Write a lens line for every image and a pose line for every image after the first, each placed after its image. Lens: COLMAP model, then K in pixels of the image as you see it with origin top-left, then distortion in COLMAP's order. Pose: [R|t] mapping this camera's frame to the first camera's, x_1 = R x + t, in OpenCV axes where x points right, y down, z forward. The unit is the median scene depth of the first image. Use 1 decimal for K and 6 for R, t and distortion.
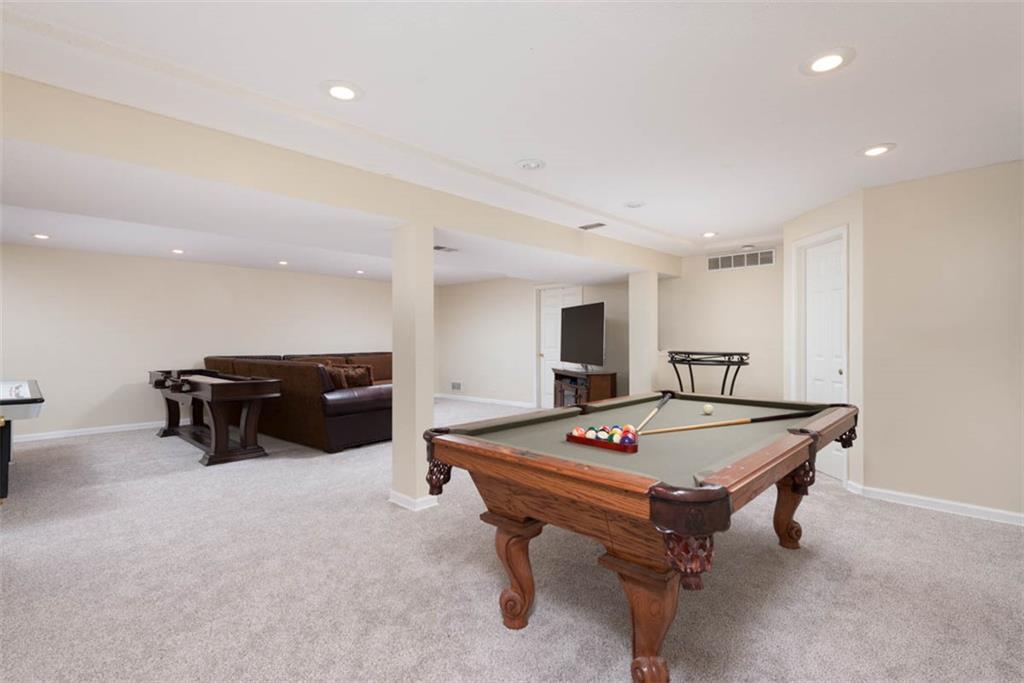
lens RADIAL K [[482.5, 0, 504.0], [0, 482.5, 340.7], [0, 0, 1]] dist [-0.004009, 0.000523]
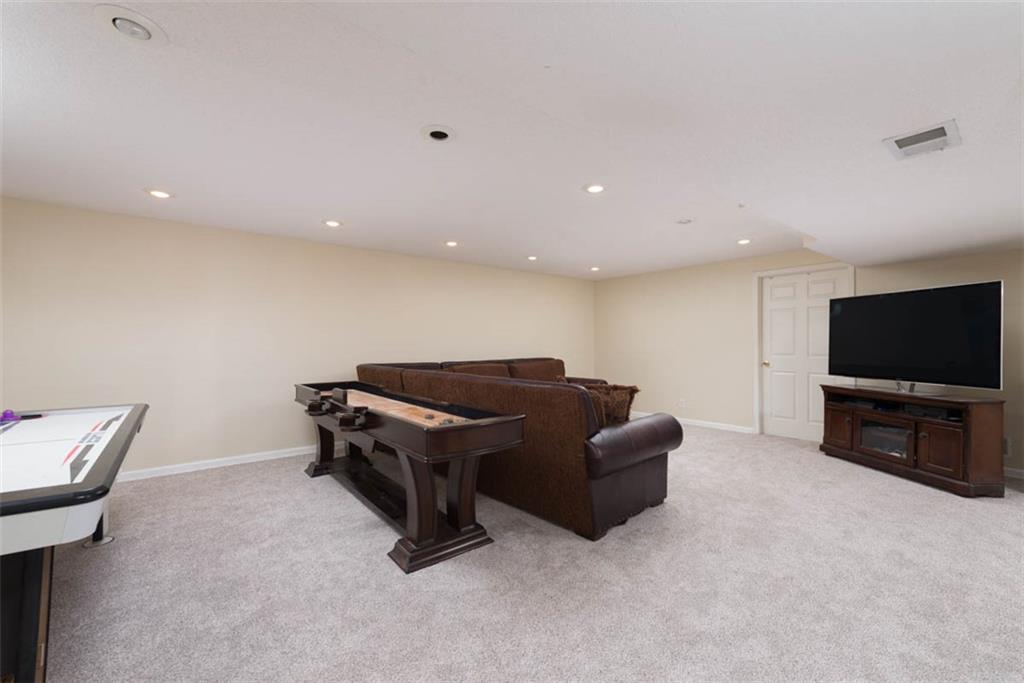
lens RADIAL K [[436.3, 0, 509.0], [0, 436.3, 342.2], [0, 0, 1]] dist [-0.002325, 0.000697]
pose [[0.989247, 0.000946, -0.146249, -0.271035], [-0.001519, 0.999992, -0.003808, -0.001376], [0.146244, 0.003989, 0.989240, 0.329592]]
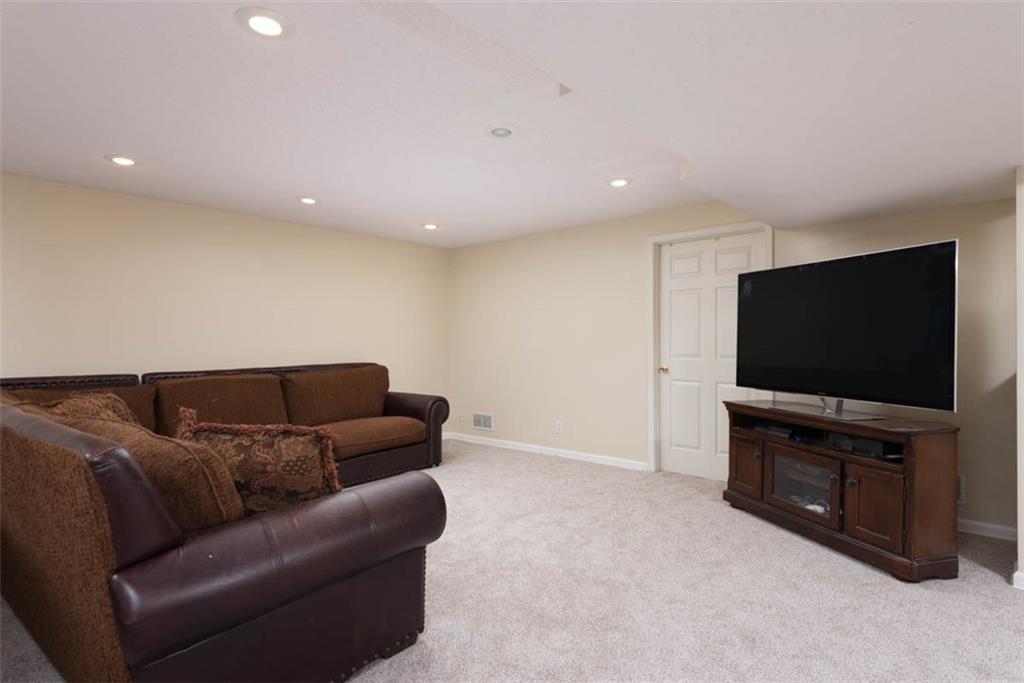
lens RADIAL K [[562.3, 0, 513.0], [0, 562.3, 345.1], [0, 0, 1]] dist [0.015341, -0.003407]
pose [[0.999189, -0.001488, 0.040249, -0.134593], [0.001197, 0.999973, 0.007251, -0.001752], [-0.040258, -0.007197, 0.999163, 0.494106]]
